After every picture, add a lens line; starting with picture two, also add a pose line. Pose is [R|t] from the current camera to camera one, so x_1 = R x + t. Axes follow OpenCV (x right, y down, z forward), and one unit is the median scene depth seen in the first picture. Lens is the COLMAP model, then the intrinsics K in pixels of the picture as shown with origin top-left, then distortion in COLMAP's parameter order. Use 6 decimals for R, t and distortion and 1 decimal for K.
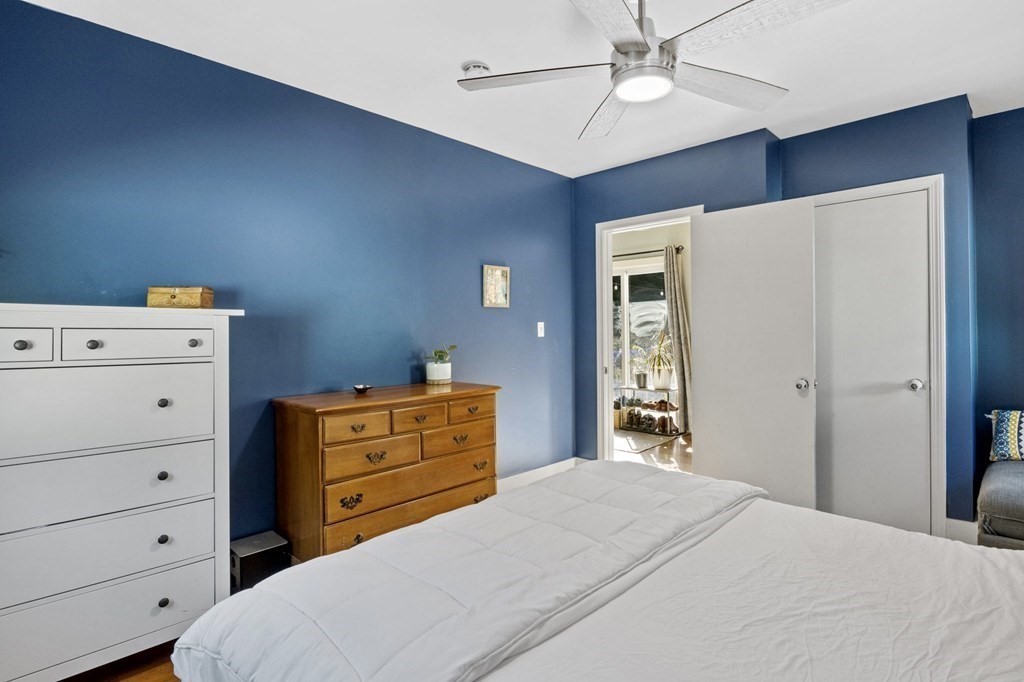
lens RADIAL K [[518.5, 0, 517.1], [0, 518.5, 317.7], [0, 0, 1]] dist [-0.005615, -0.000769]
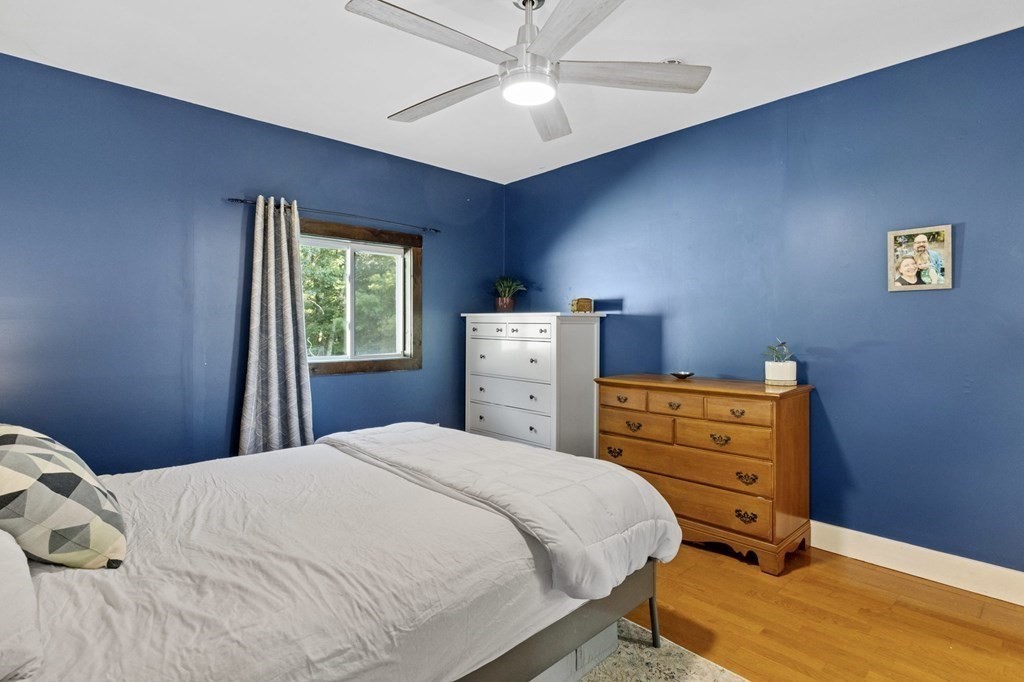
lens RADIAL K [[518.5, 0, 517.1], [0, 518.5, 317.7], [0, 0, 1]] dist [-0.005615, -0.000769]
pose [[-0.050320, -0.007372, -0.998706, 1.001471], [0.025479, 0.999638, -0.008663, 0.011777], [0.998408, -0.025882, -0.050114, 0.796305]]
